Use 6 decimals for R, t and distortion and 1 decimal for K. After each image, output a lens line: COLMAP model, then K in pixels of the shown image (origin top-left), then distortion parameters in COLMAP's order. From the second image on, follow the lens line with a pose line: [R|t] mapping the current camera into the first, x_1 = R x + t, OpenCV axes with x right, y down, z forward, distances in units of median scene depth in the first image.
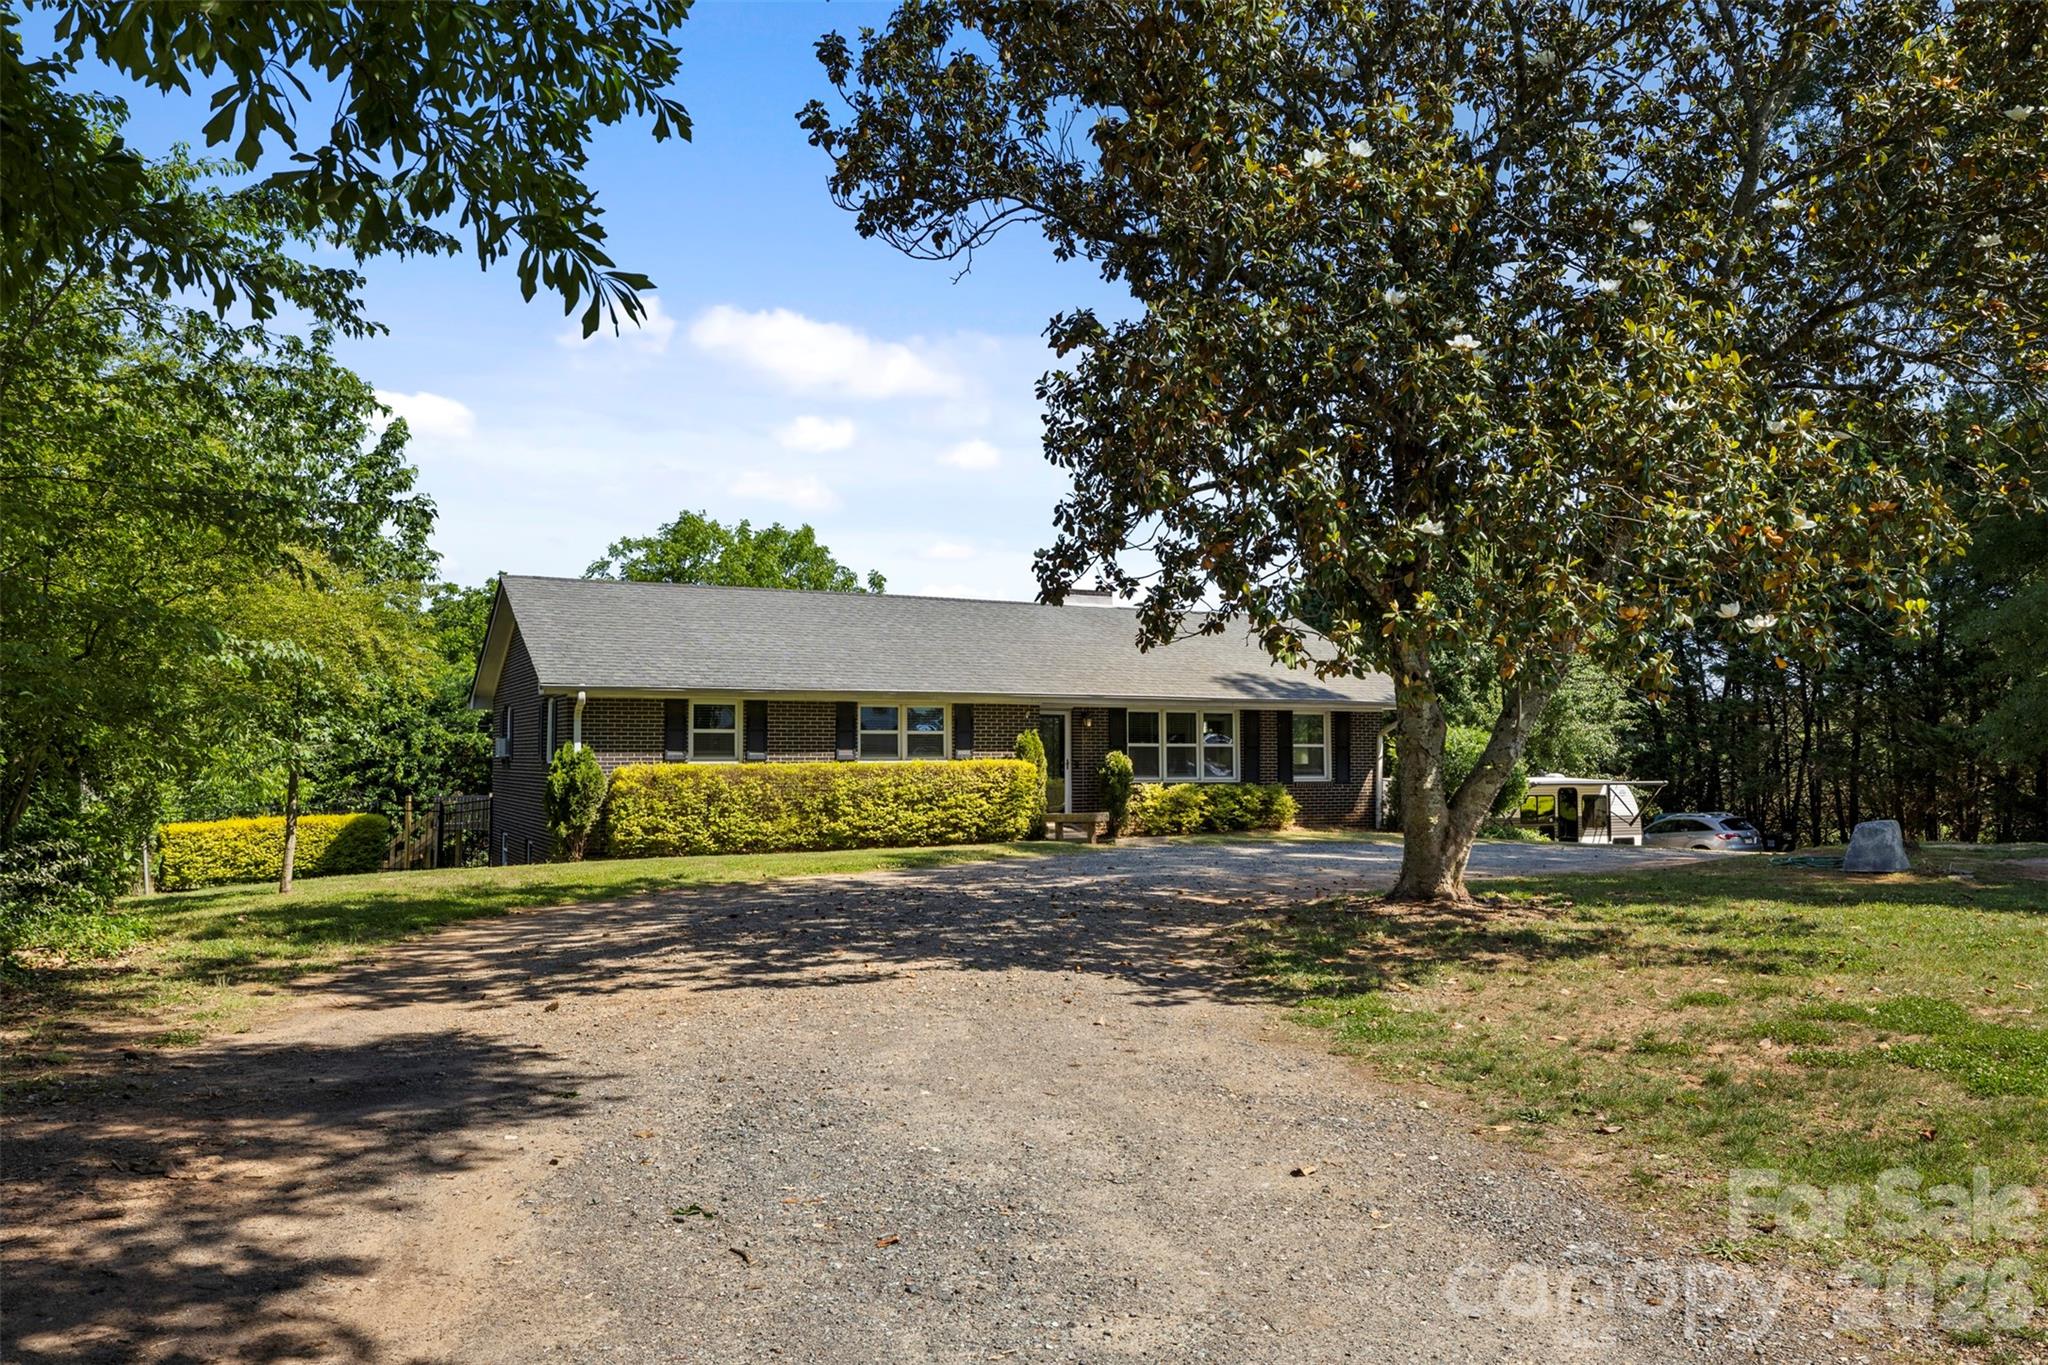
lens RADIAL K [[1478.8, 0, 1023.4], [0, 1478.8, 687.4], [0, 0, 1]] dist [-0.001461, -0.000062]
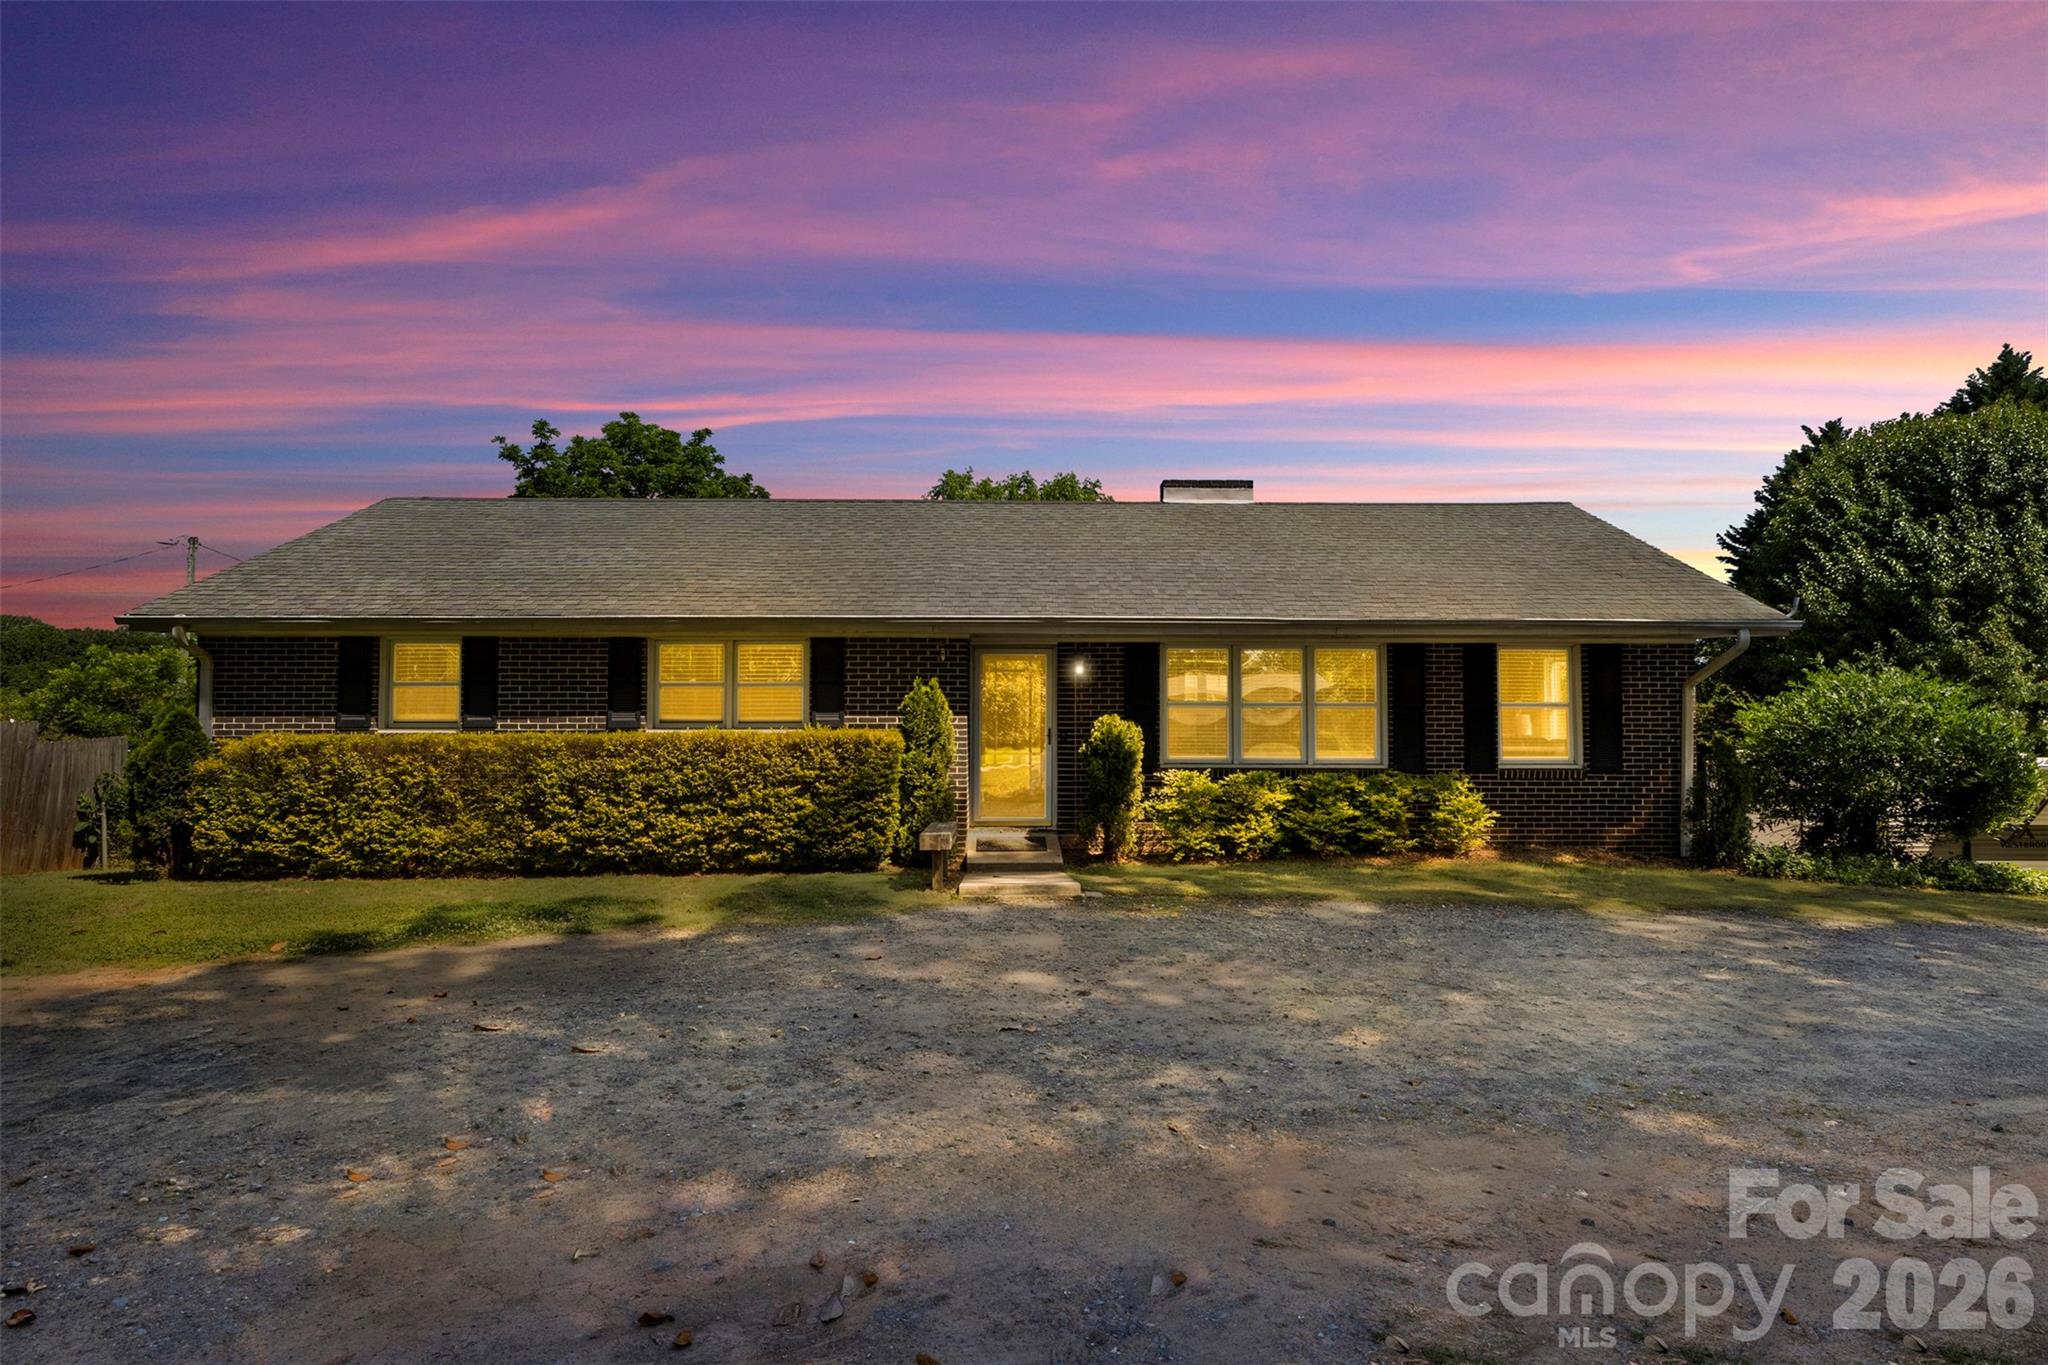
lens RADIAL K [[1126.4, 0, 1024.6], [0, 1126.4, 681.6], [0, 0, 1]] dist [0.000849, -0.000021]
pose [[0.905087, -0.011120, -0.425081, 0.246712], [0.017678, 0.999778, 0.011488, 0.026991], [0.424859, -0.017912, 0.905082, 0.645899]]
